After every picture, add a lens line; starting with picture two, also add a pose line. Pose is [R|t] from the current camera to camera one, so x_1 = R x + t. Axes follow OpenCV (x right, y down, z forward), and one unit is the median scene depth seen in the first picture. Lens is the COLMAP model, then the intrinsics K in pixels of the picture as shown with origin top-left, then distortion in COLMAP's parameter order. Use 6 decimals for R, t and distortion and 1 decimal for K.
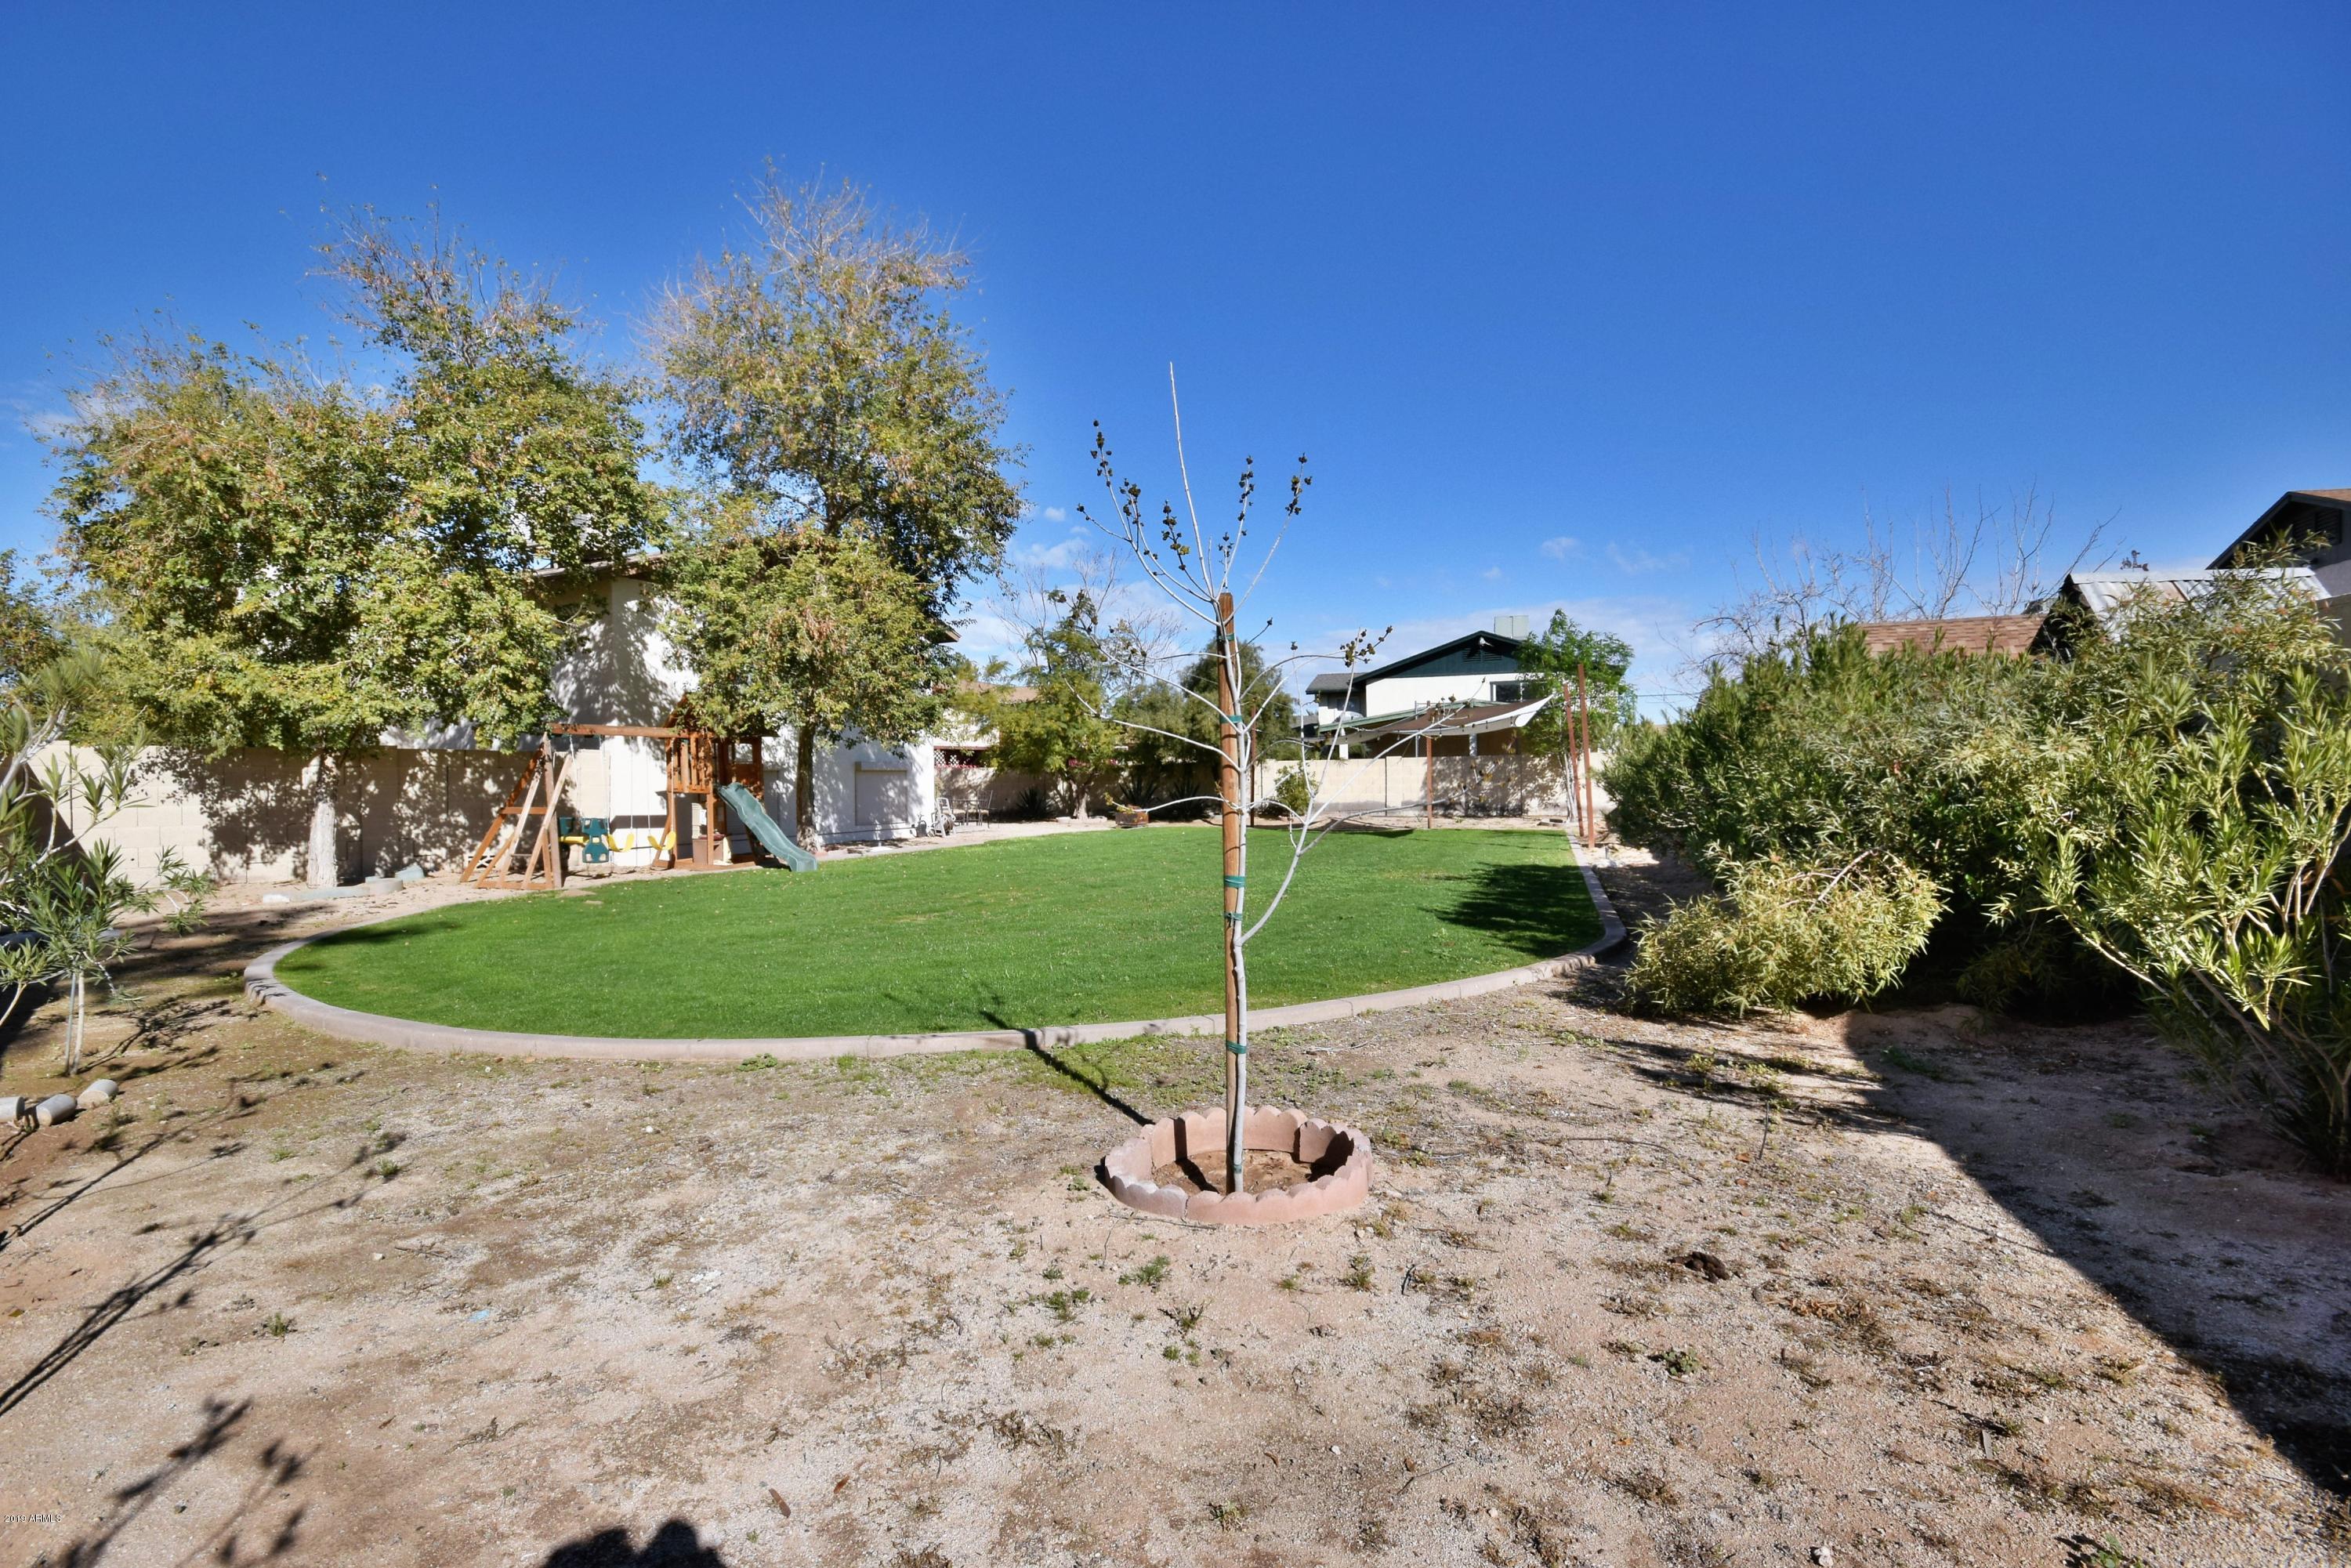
lens RADIAL K [[1106.5, 0, 1176.6], [0, 1106.5, 776.9], [0, 0, 1]] dist [0.000043, -0.000003]
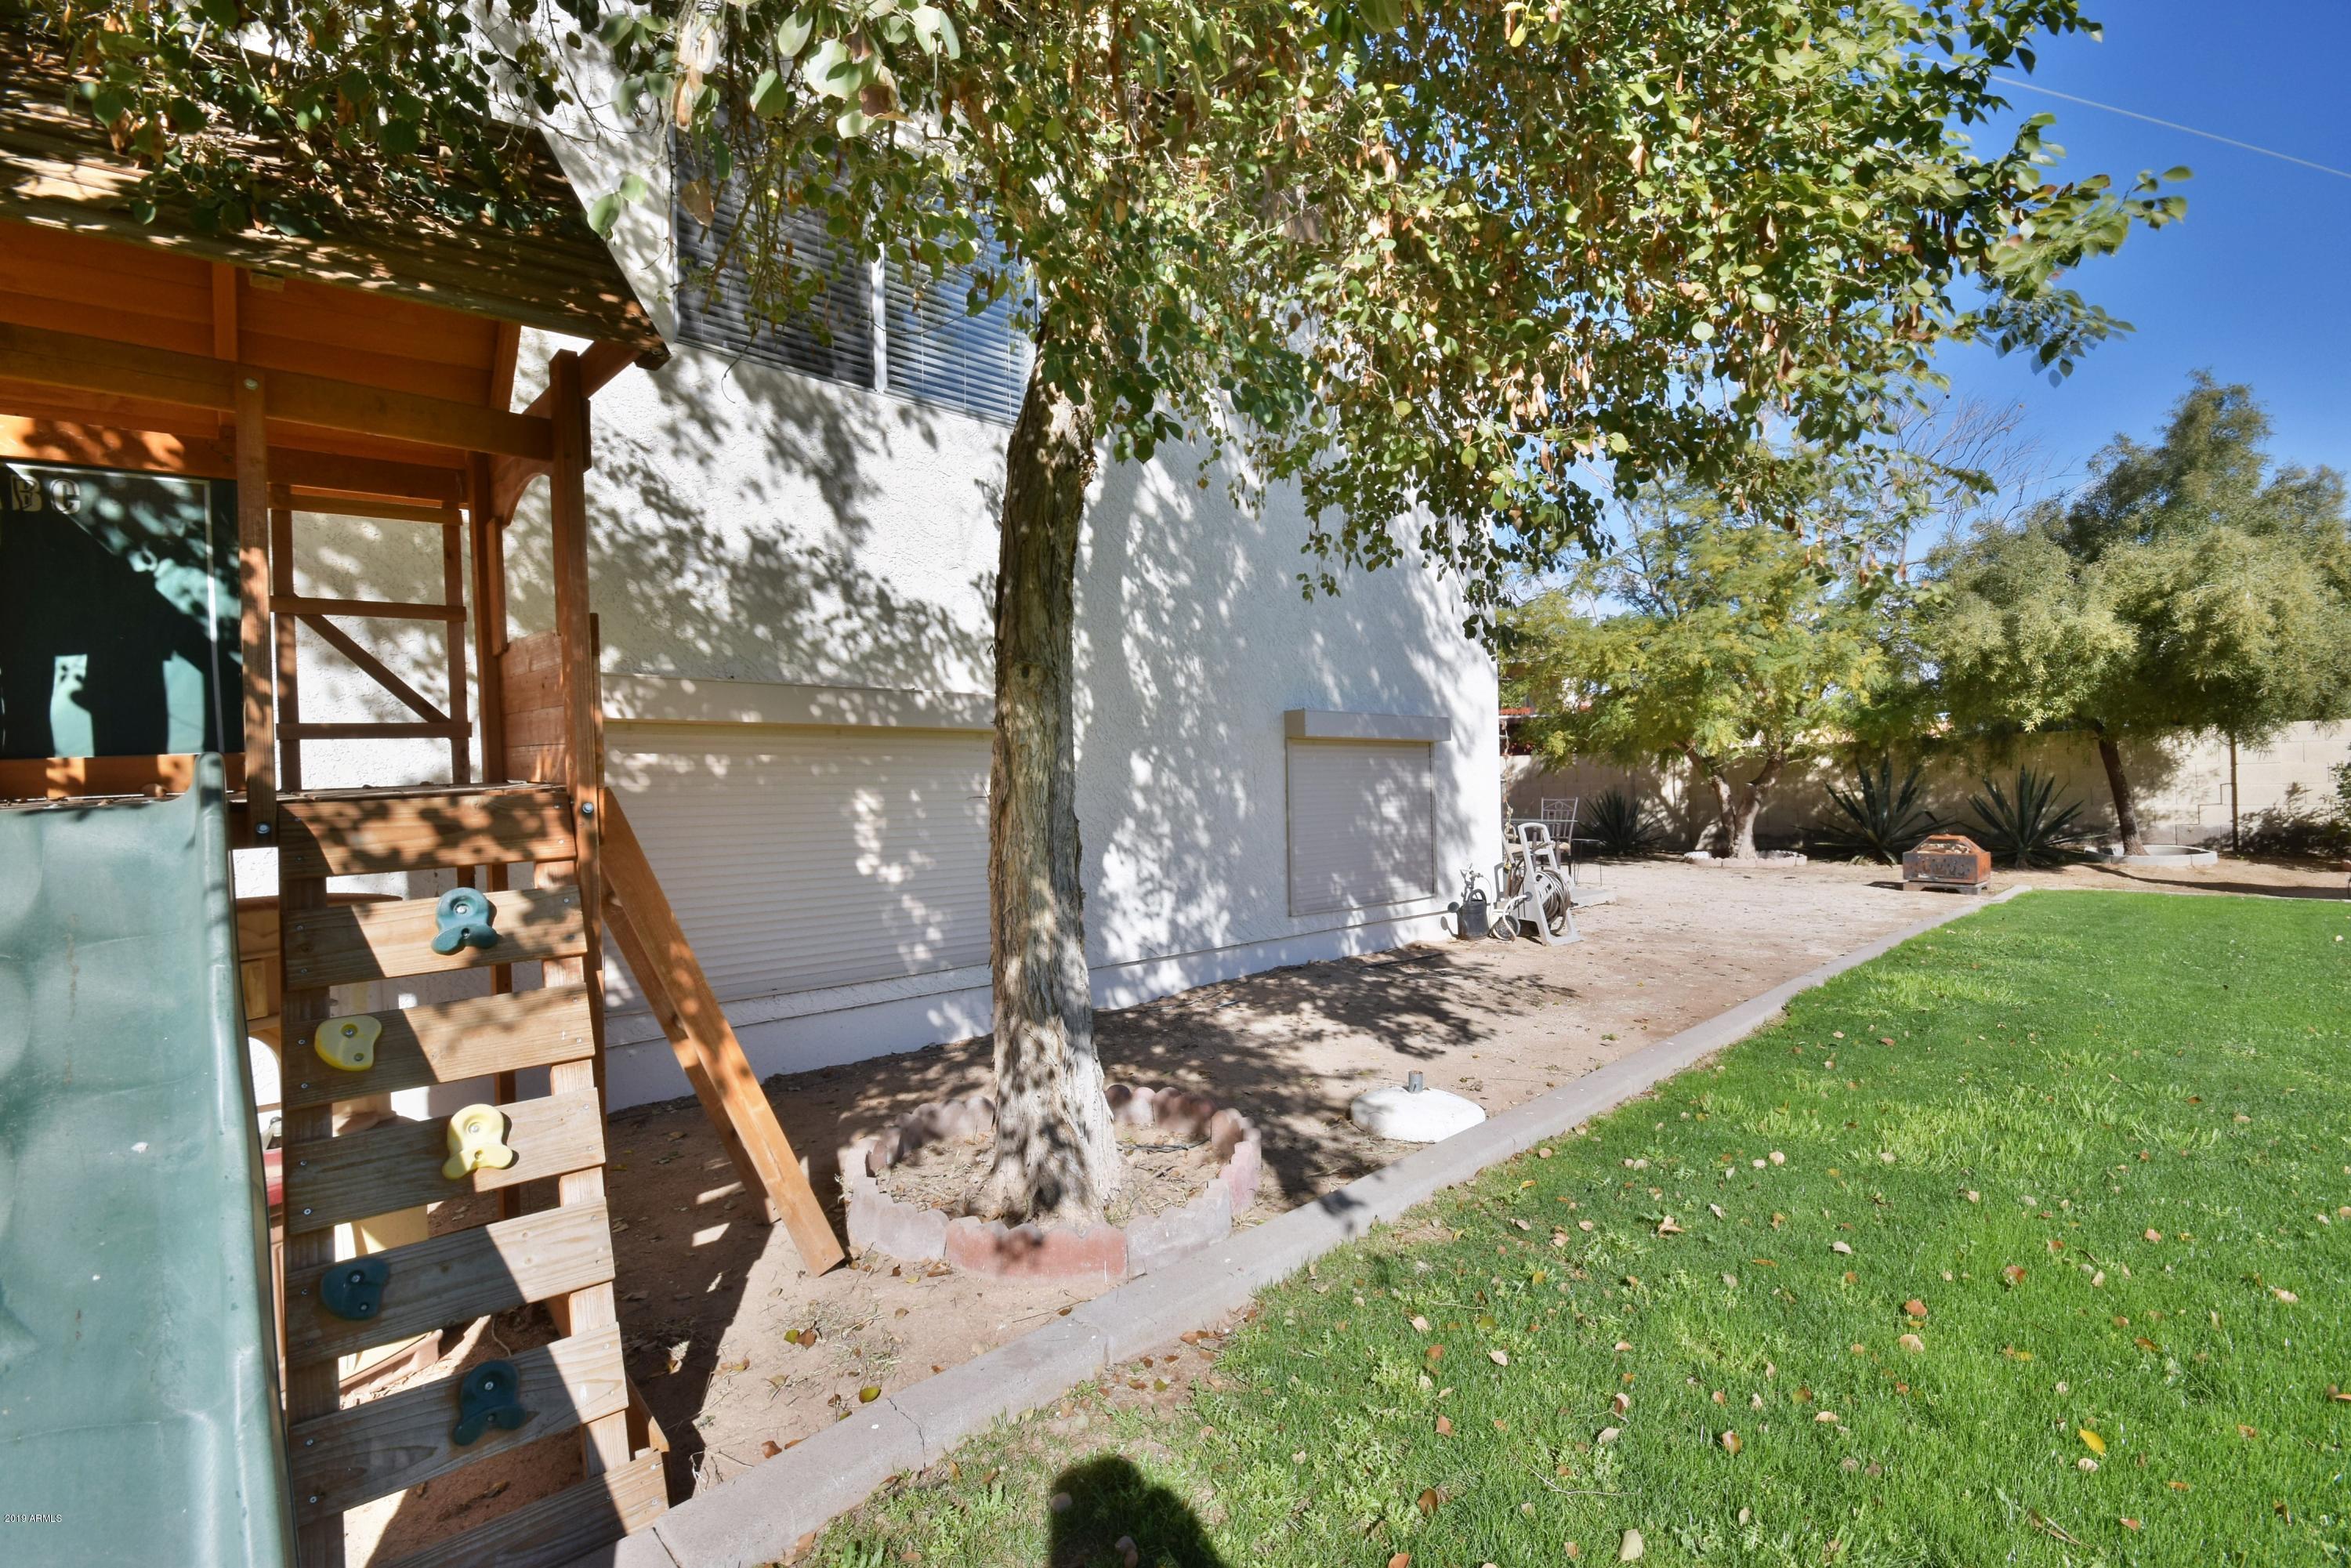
lens RADIAL K [[1106.5, 0, 1176.0], [0, 1106.5, 787.0], [0, 0, 1]] dist [0.000043, -0.000003]
pose [[0.928543, -0.006344, -0.371170, -0.188381], [0.008269, 0.999959, 0.003594, 0.005456], [0.371132, -0.006407, 0.928558, 0.647036]]
